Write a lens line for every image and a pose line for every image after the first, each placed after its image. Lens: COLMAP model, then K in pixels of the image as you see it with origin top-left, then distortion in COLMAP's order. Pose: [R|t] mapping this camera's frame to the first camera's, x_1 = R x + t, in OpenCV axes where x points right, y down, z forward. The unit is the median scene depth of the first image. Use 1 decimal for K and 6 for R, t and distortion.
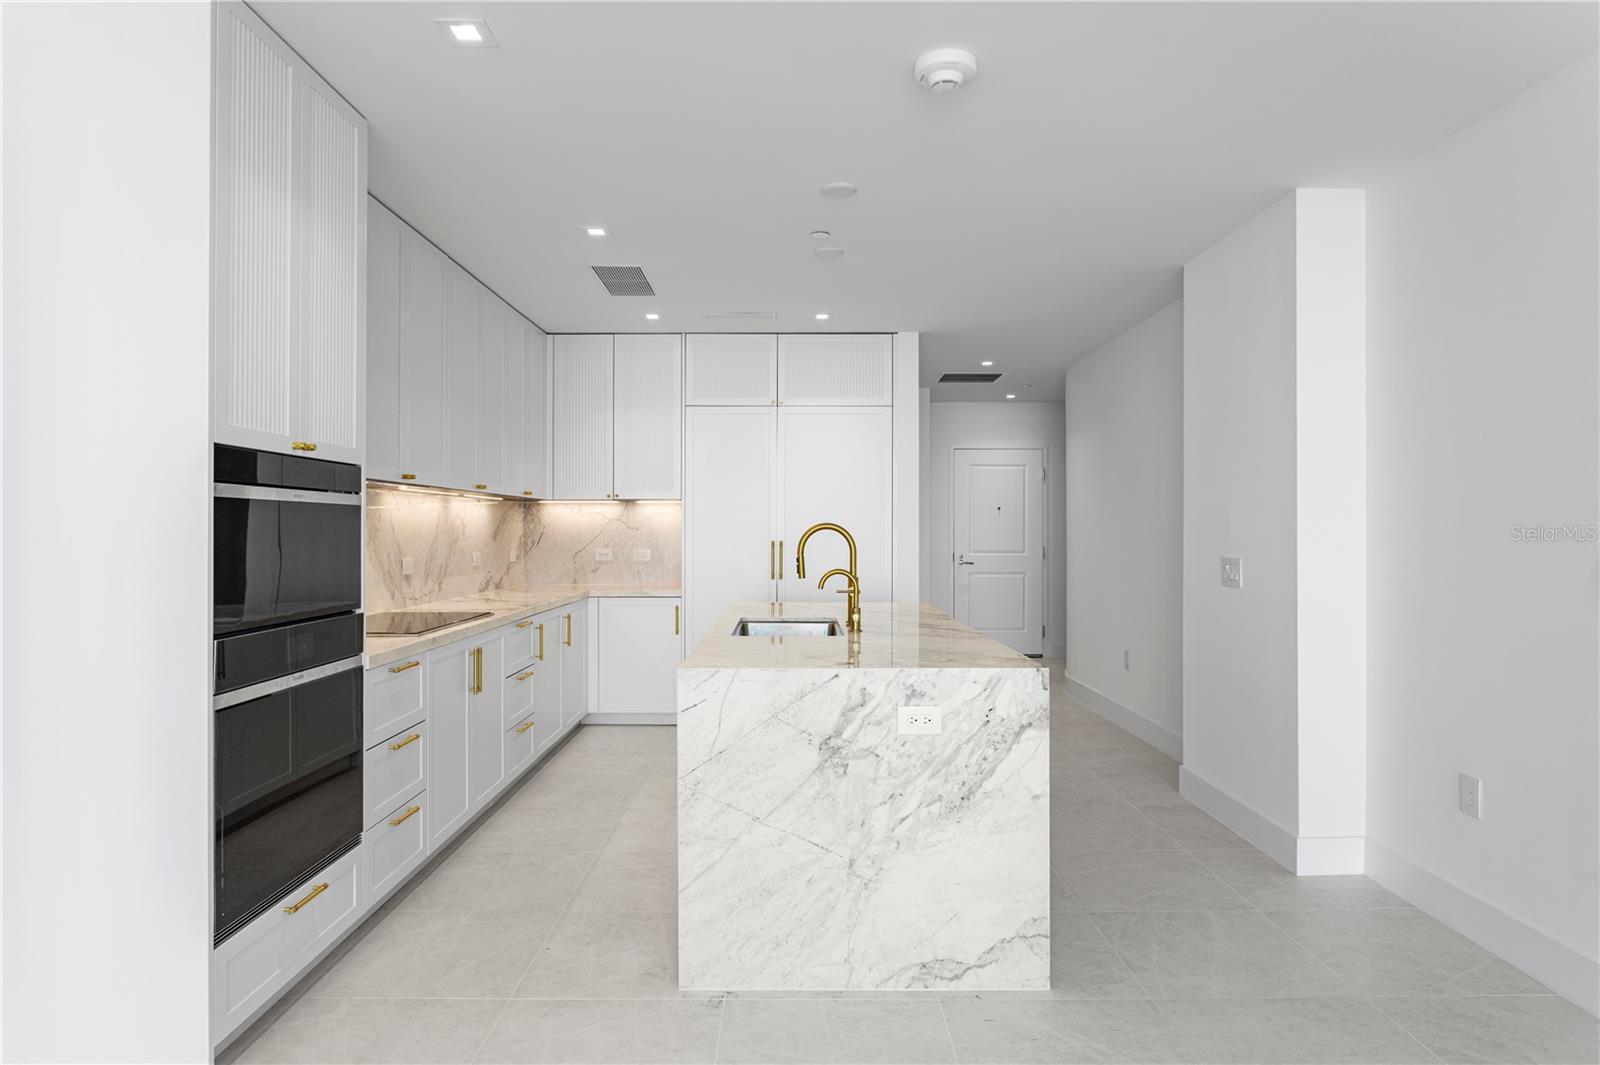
lens RADIAL K [[941.3, 0, 800.0], [0, 941.3, 532.5], [0, 0, 1]] dist [-0.012414, -0.000868]
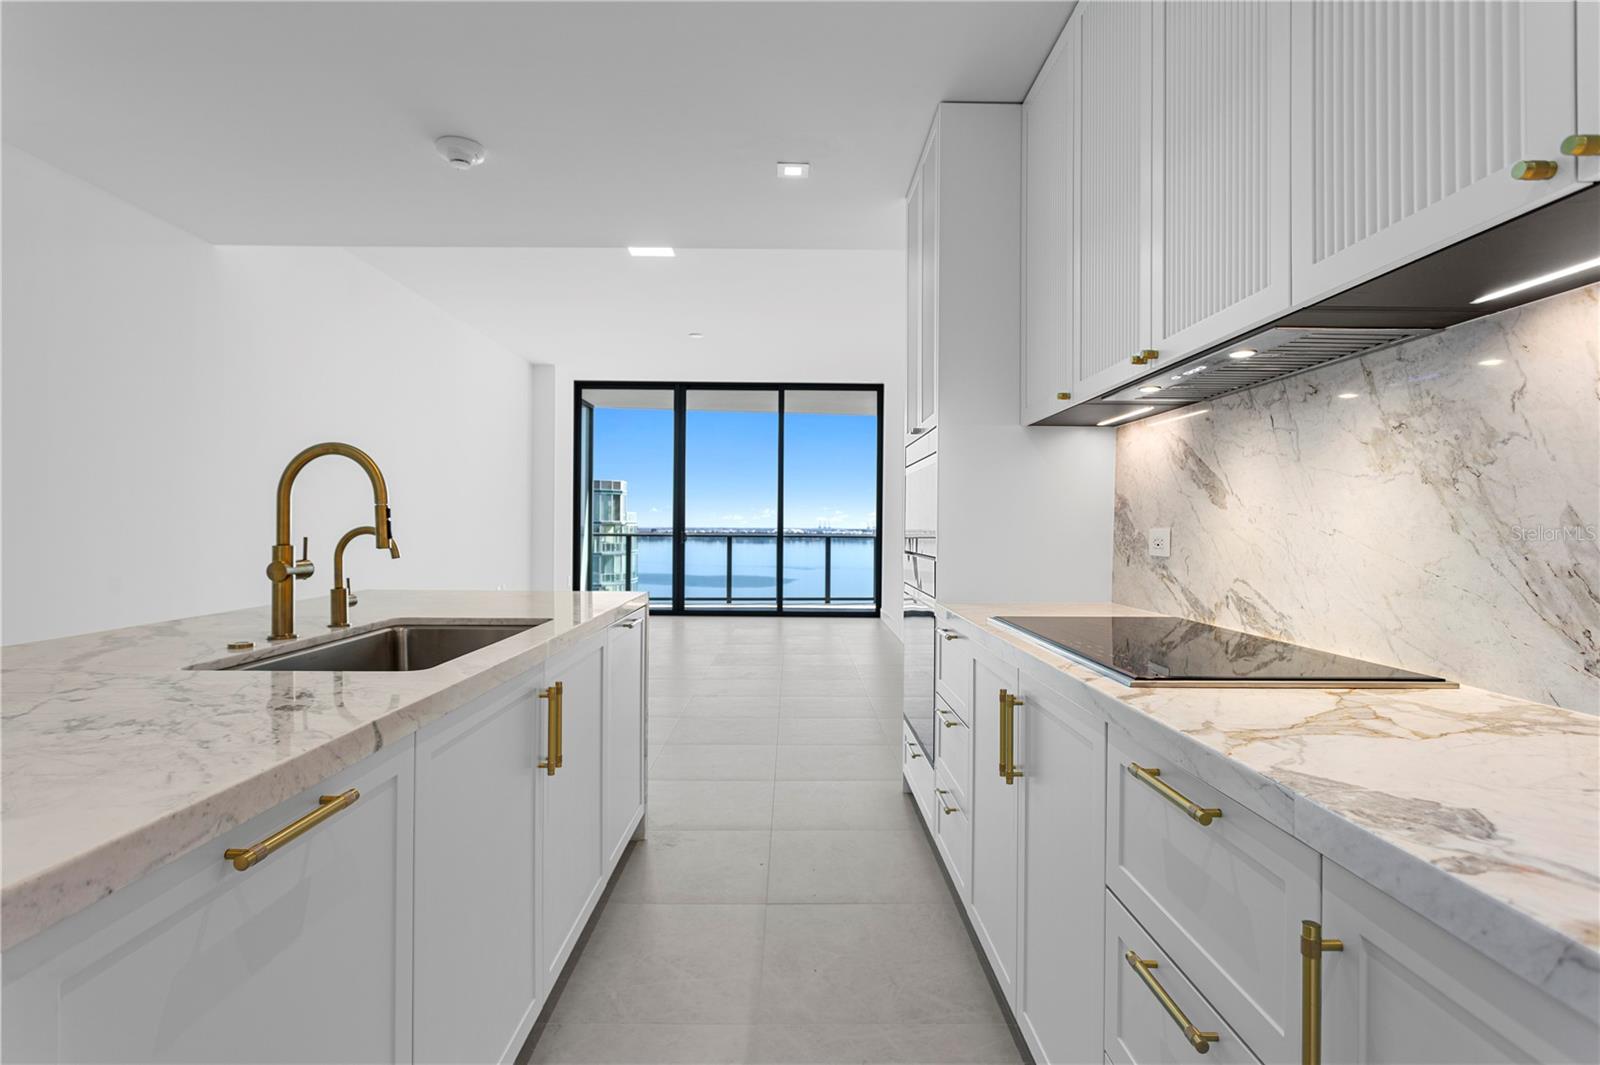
lens RADIAL K [[799.5, 0, 807.2], [0, 799.5, 529.8], [0, 0, 1]] dist [-0.004014, 0.000890]
pose [[-0.999891, -0.006557, -0.013195, -0.334245], [-0.006639, 0.999958, 0.006251, 0.048714], [0.013154, 0.006338, -0.999893, 2.109359]]
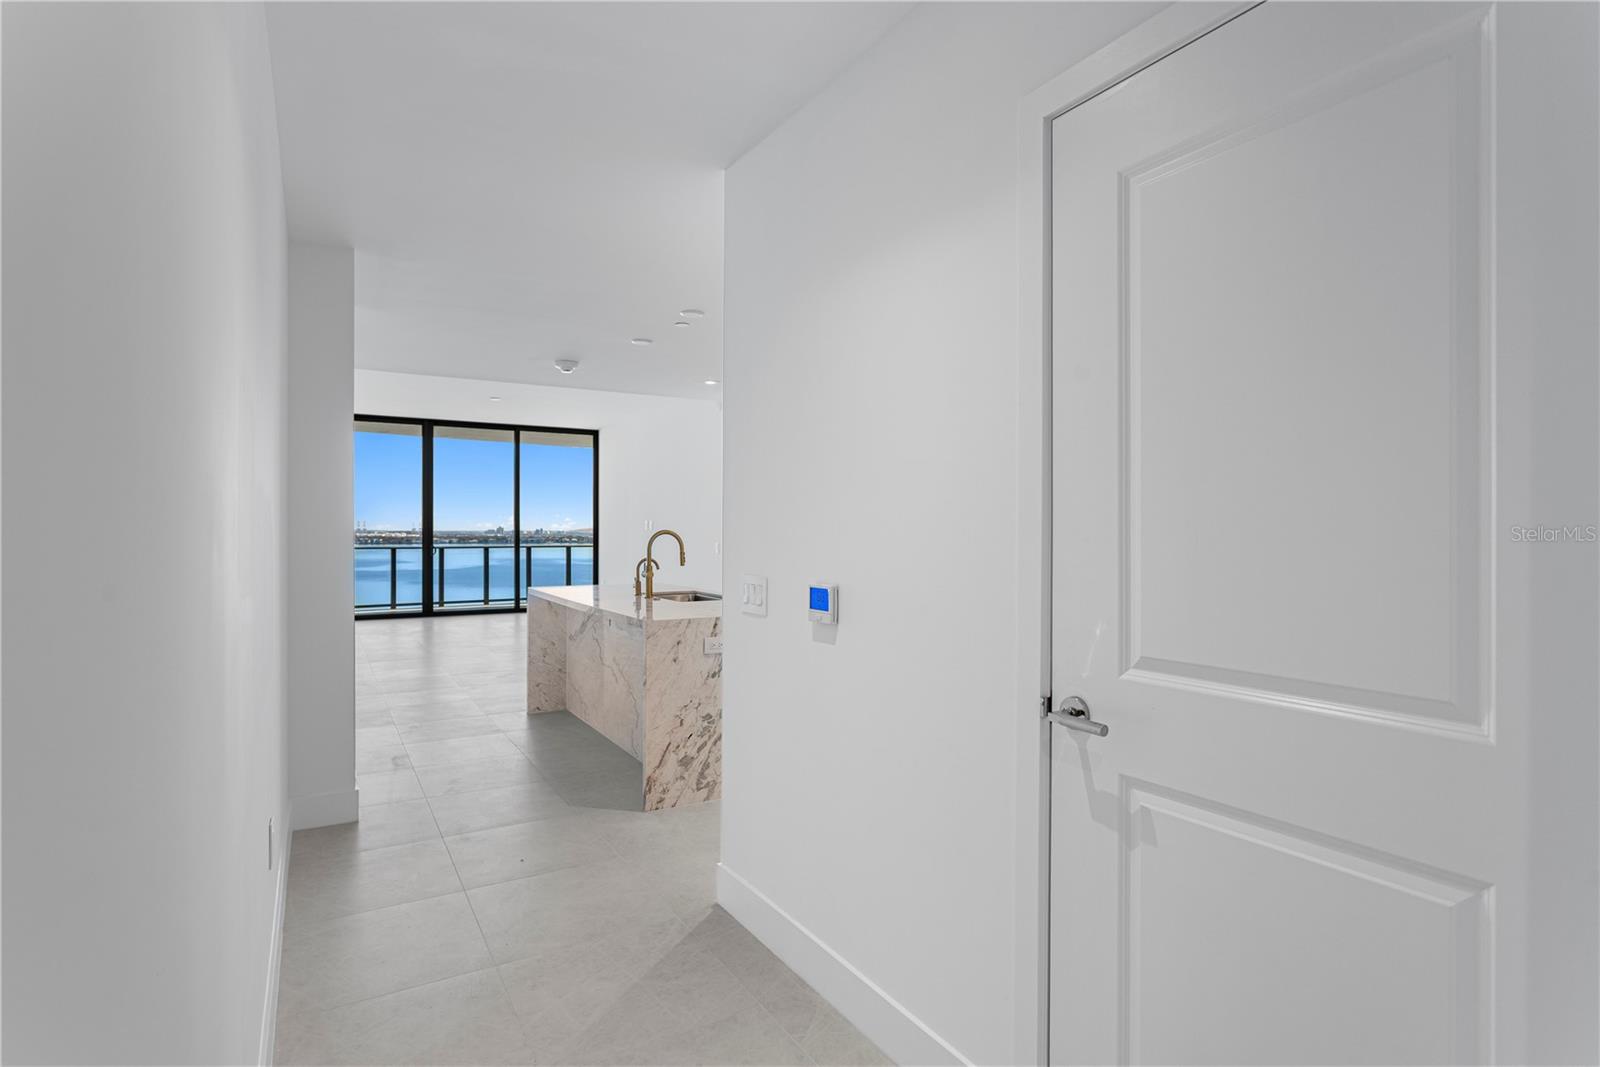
lens RADIAL K [[813.3, 0, 795.5], [0, 813.3, 530.0], [0, 0, 1]] dist [-0.000559, 0.000190]
pose [[-0.862898, -0.002407, -0.505372, 0.754080], [-0.004212, 0.999988, 0.002429, -0.020442], [0.505360, 0.004225, -0.862898, 3.291812]]
